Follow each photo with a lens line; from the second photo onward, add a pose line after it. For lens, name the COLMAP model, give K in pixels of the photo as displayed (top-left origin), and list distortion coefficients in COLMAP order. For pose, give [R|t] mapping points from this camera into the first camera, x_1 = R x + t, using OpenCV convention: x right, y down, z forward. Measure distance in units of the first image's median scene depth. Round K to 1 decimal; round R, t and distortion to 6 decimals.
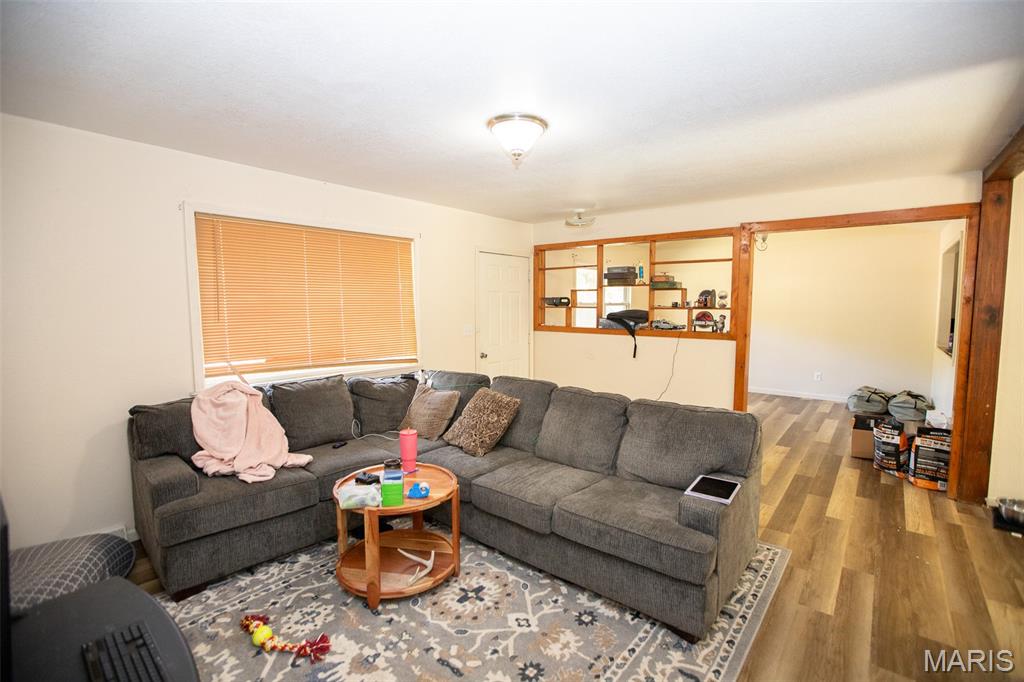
lens RADIAL K [[458.1, 0, 516.7], [0, 458.1, 339.2], [0, 0, 1]] dist [-0.036698, 0.000453]
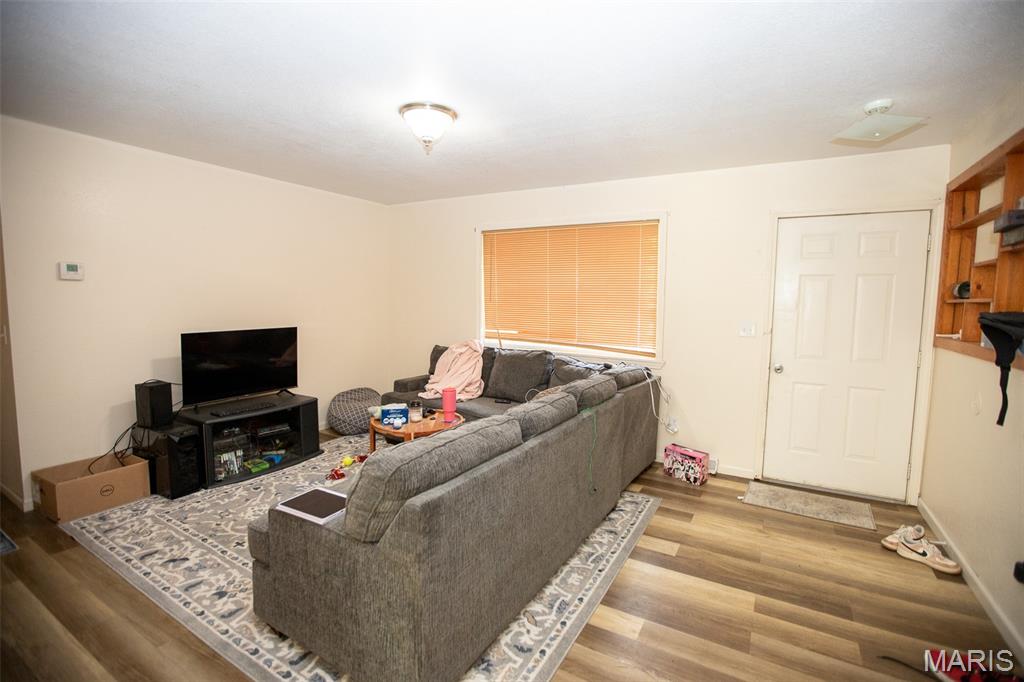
lens RADIAL K [[458.1, 0, 516.7], [0, 458.1, 339.2], [0, 0, 1]] dist [-0.036698, 0.000453]
pose [[0.177027, 0.088972, -0.980176, 0.905371], [-0.094877, 0.992810, 0.072983, -0.036537], [0.979622, 0.080076, 0.184196, 0.848446]]
